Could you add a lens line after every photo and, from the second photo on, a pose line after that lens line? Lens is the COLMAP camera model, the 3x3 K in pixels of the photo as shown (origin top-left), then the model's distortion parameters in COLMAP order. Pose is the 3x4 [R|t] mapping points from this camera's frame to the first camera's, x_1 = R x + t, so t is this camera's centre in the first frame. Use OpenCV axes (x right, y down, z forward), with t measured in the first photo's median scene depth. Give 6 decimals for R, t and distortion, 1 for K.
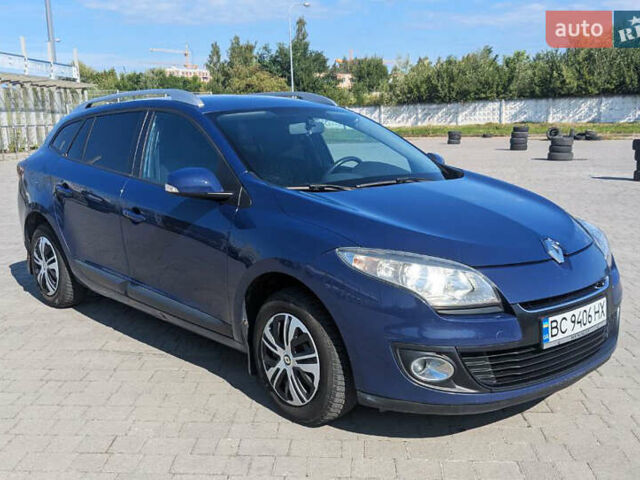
lens RADIAL K [[770.8, 0, 320.0], [0, 770.8, 240.0], [0, 0, 1]] dist [-0.000417, -0.022680]
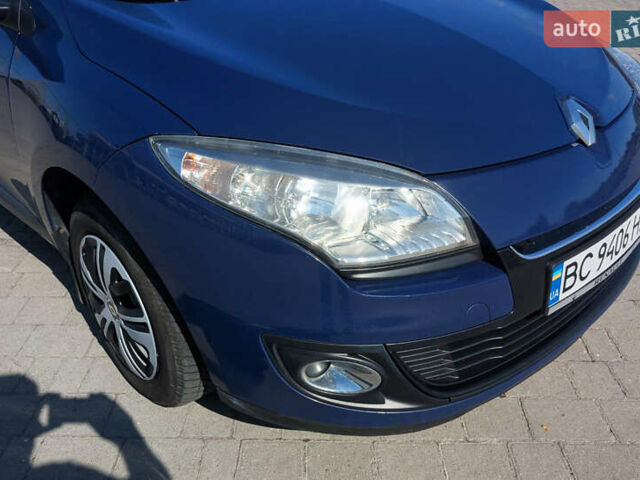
lens RADIAL K [[646.7, 0, 322.3], [0, 646.7, 281.5], [0, 0, 1]] dist [0.006684, -0.005089]
pose [[0.998933, -0.028441, 0.036396, 0.112838], [0.012909, 0.928451, 0.371231, -0.054855], [-0.044350, -0.370364, 0.927827, 0.586149]]
